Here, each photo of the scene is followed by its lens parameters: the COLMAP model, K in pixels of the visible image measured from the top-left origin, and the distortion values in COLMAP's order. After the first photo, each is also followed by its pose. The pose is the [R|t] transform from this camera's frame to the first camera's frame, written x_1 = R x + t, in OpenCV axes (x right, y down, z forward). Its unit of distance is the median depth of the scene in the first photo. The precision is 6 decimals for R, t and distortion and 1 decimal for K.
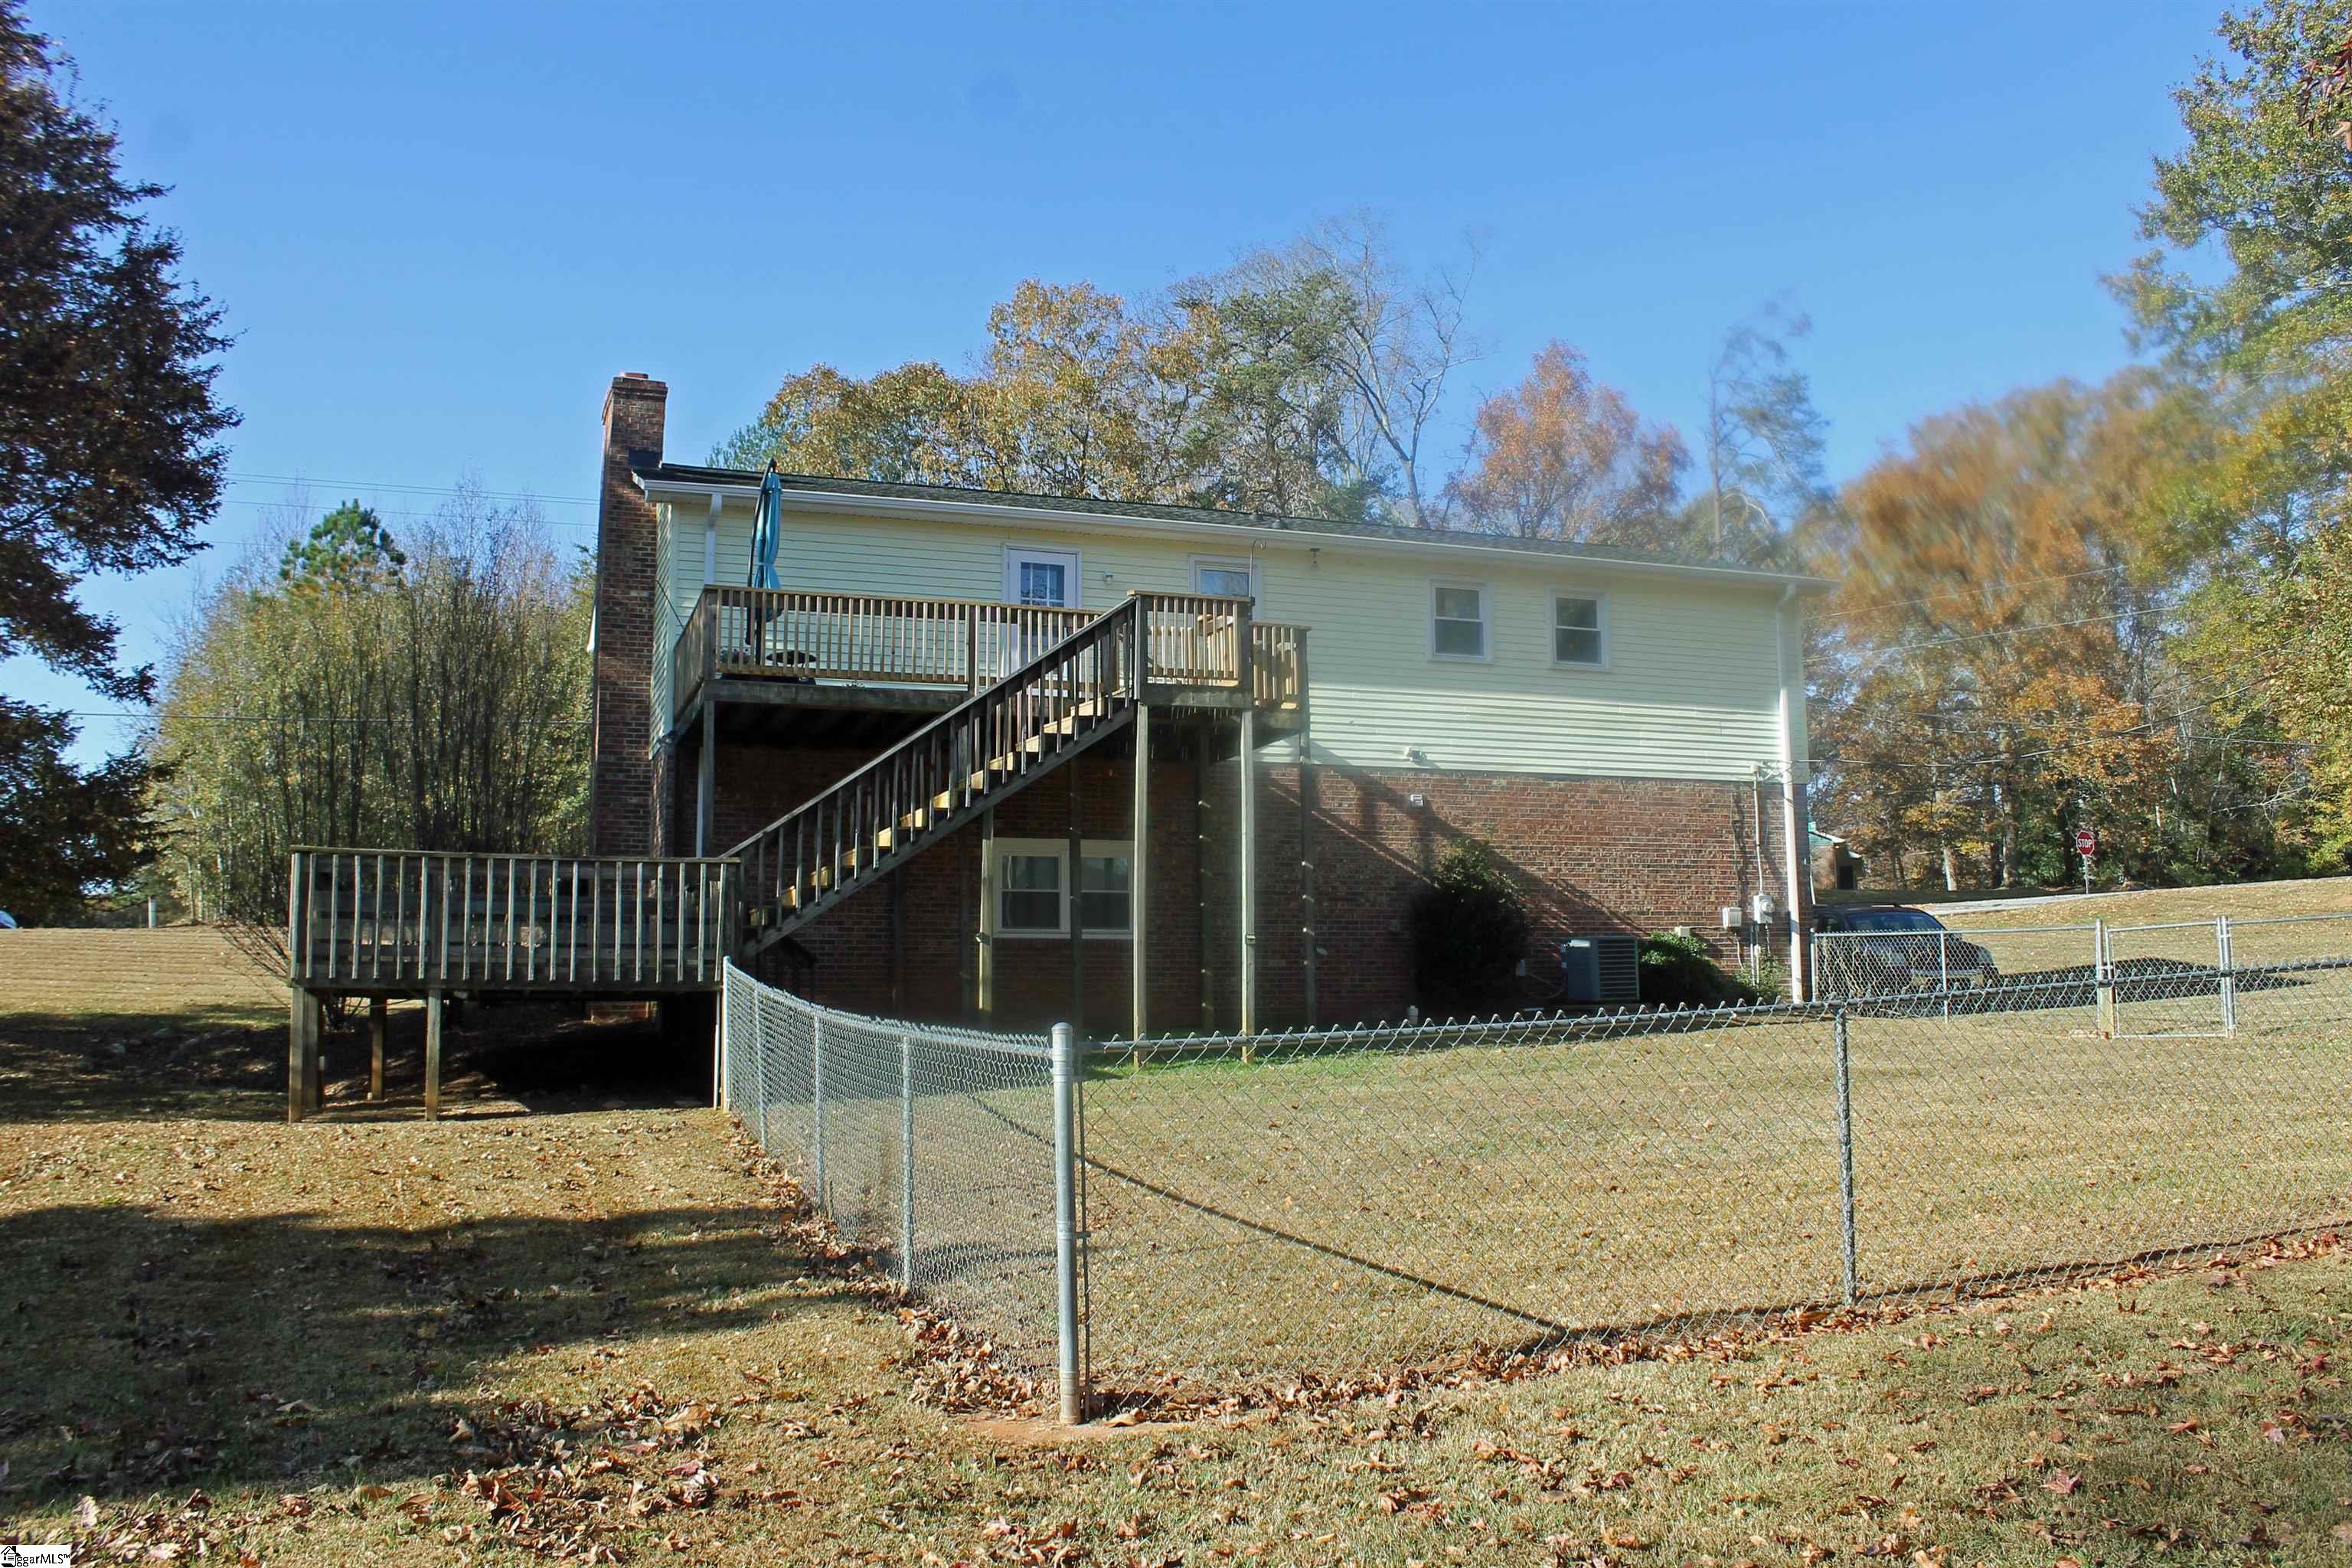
lens RADIAL K [[2000.2, 0, 1171.8], [0, 2000.2, 781.5], [0, 0, 1]] dist [-0.166231, 0.164150]
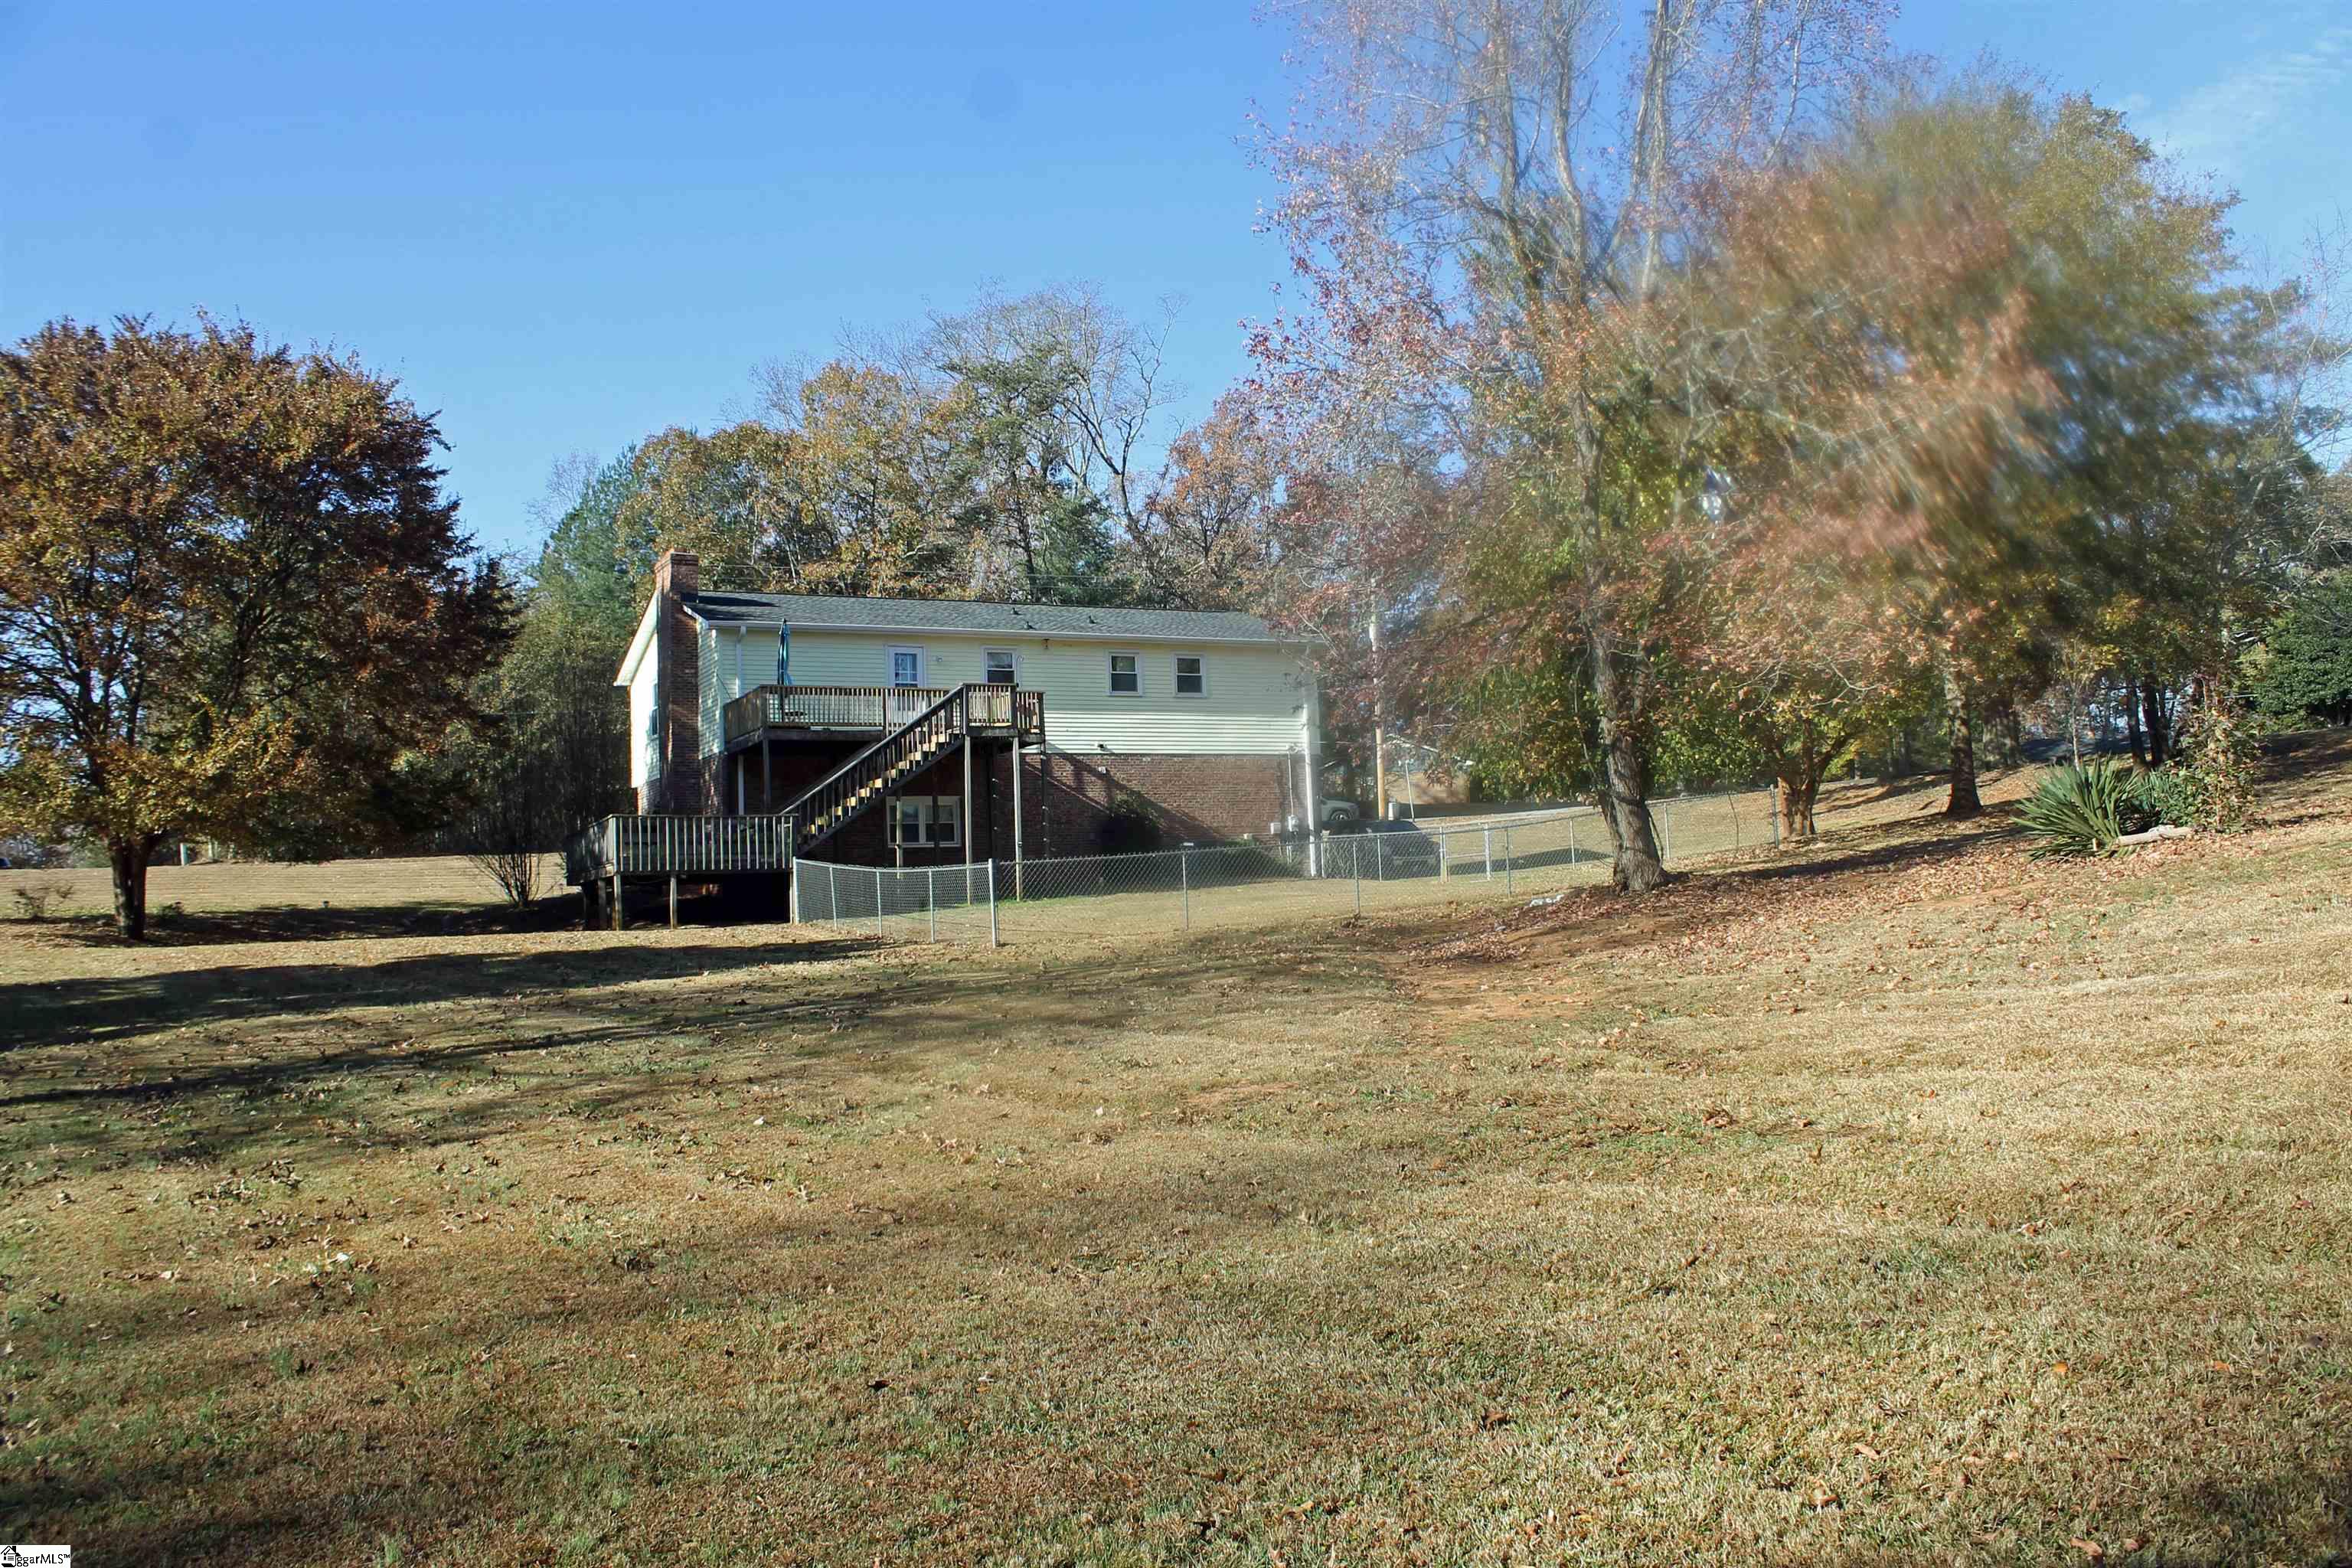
lens RADIAL K [[2000.2, 0, 1171.8], [0, 2000.2, 781.5], [0, 0, 1]] dist [-0.166231, 0.164150]
pose [[0.991272, -0.021436, 0.130077, -0.058324], [0.015994, 0.998958, 0.042740, -0.058999], [-0.130858, -0.040287, 0.990582, -0.876784]]
